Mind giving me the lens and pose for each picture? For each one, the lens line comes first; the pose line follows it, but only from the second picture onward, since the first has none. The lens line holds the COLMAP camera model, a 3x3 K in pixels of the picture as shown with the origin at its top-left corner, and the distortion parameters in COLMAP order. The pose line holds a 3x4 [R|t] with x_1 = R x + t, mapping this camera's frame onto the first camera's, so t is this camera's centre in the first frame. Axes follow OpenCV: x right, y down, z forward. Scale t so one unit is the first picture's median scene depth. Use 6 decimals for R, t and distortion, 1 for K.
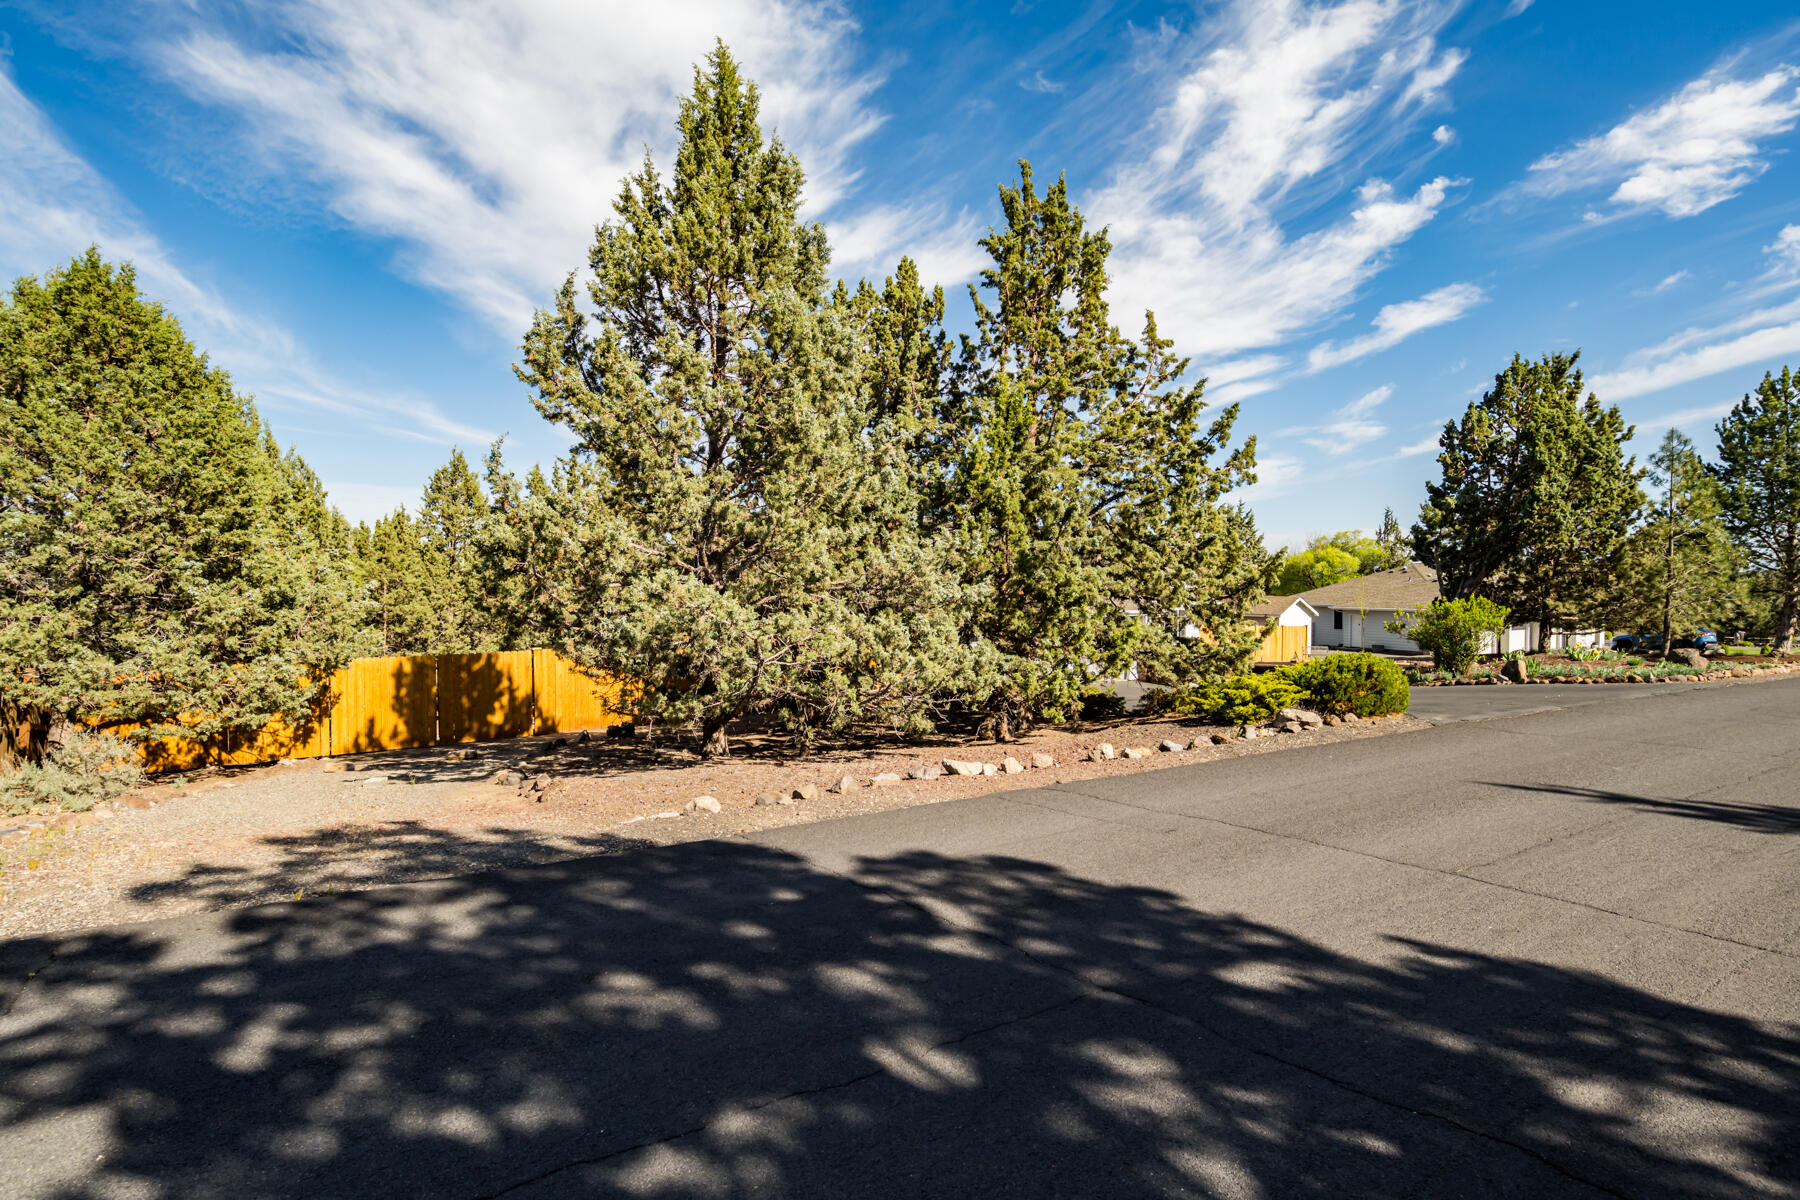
lens RADIAL K [[948.5, 0, 888.2], [0, 948.5, 611.8], [0, 0, 1]] dist [0.018578, -0.003743]
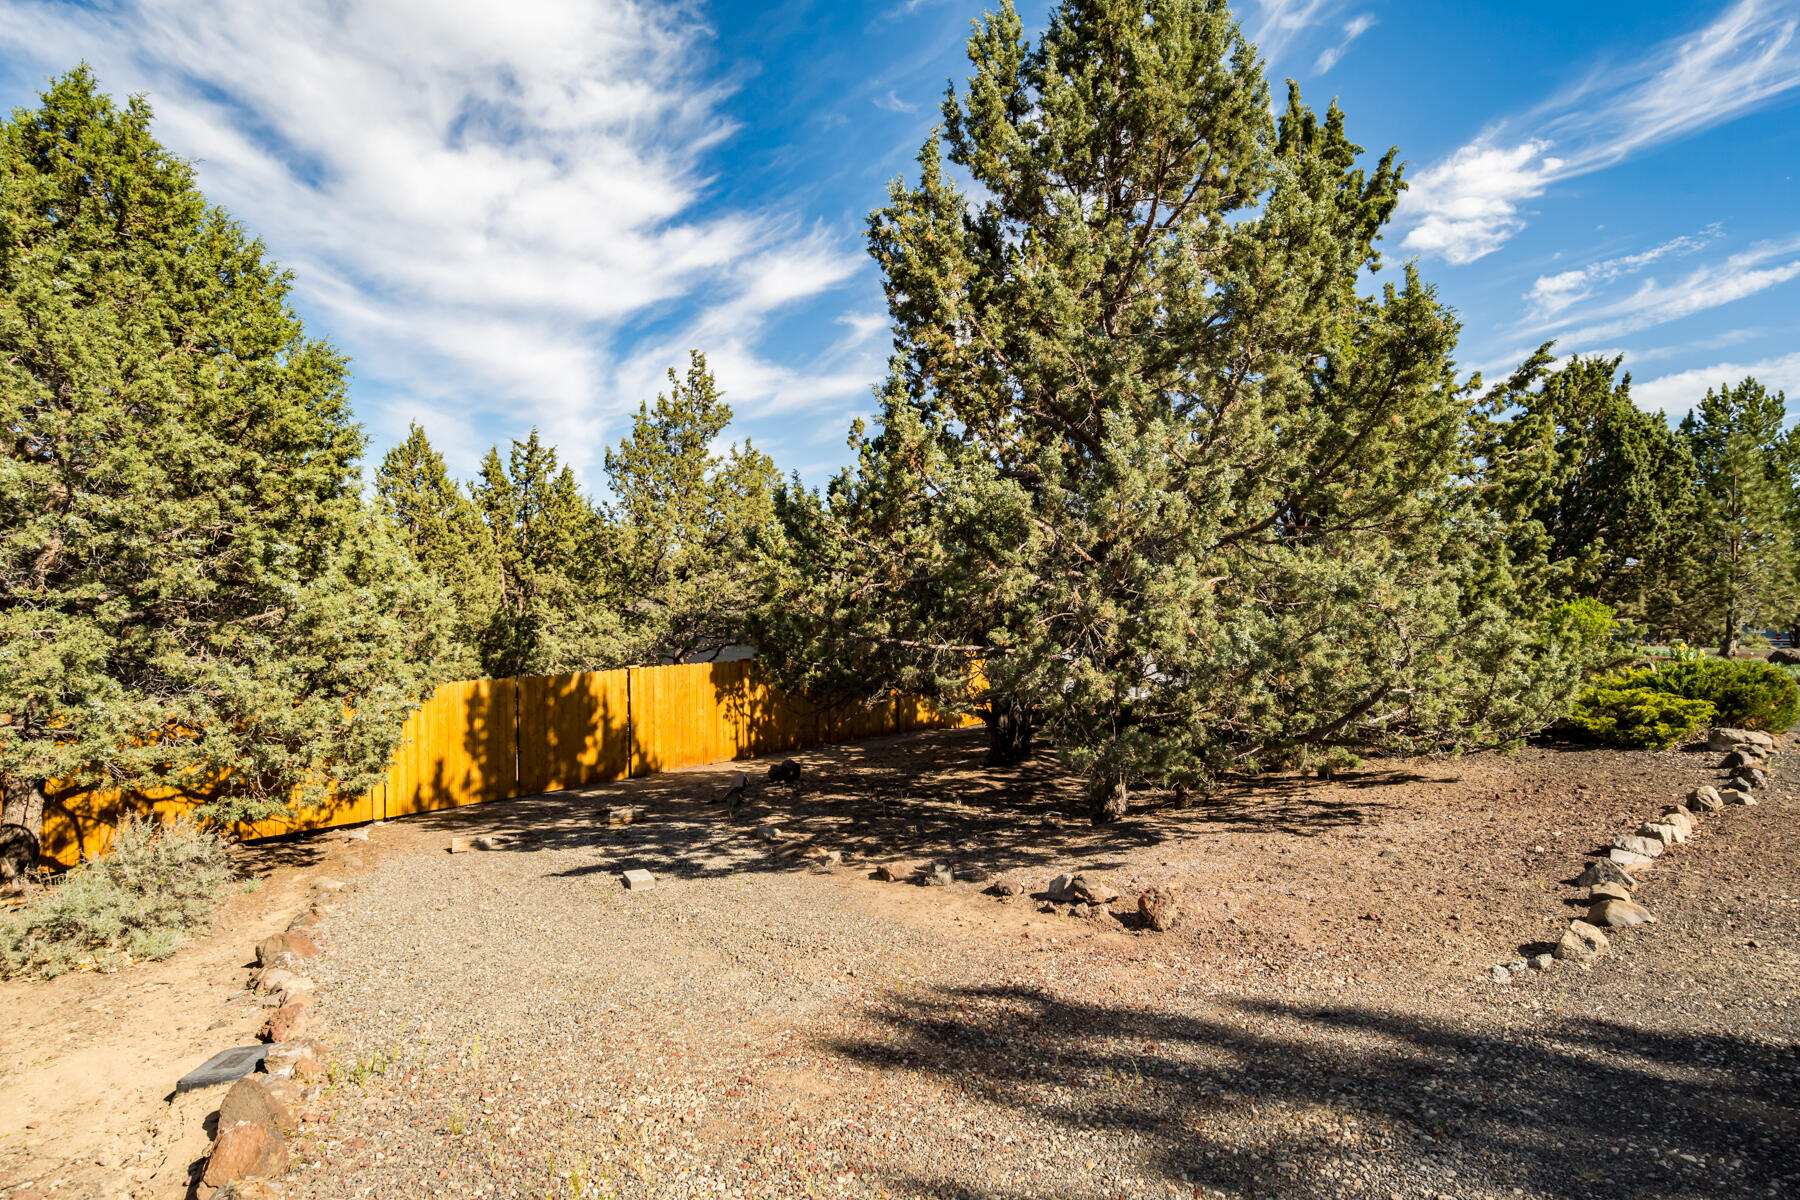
lens RADIAL K [[948.5, 0, 914.6], [0, 948.5, 606.0], [0, 0, 1]] dist [0.018578, -0.003743]
pose [[0.987026, -0.004134, 0.160507, -0.290709], [0.006140, 0.999909, -0.012003, 0.000123], [-0.160442, 0.012833, 0.986962, 0.204899]]
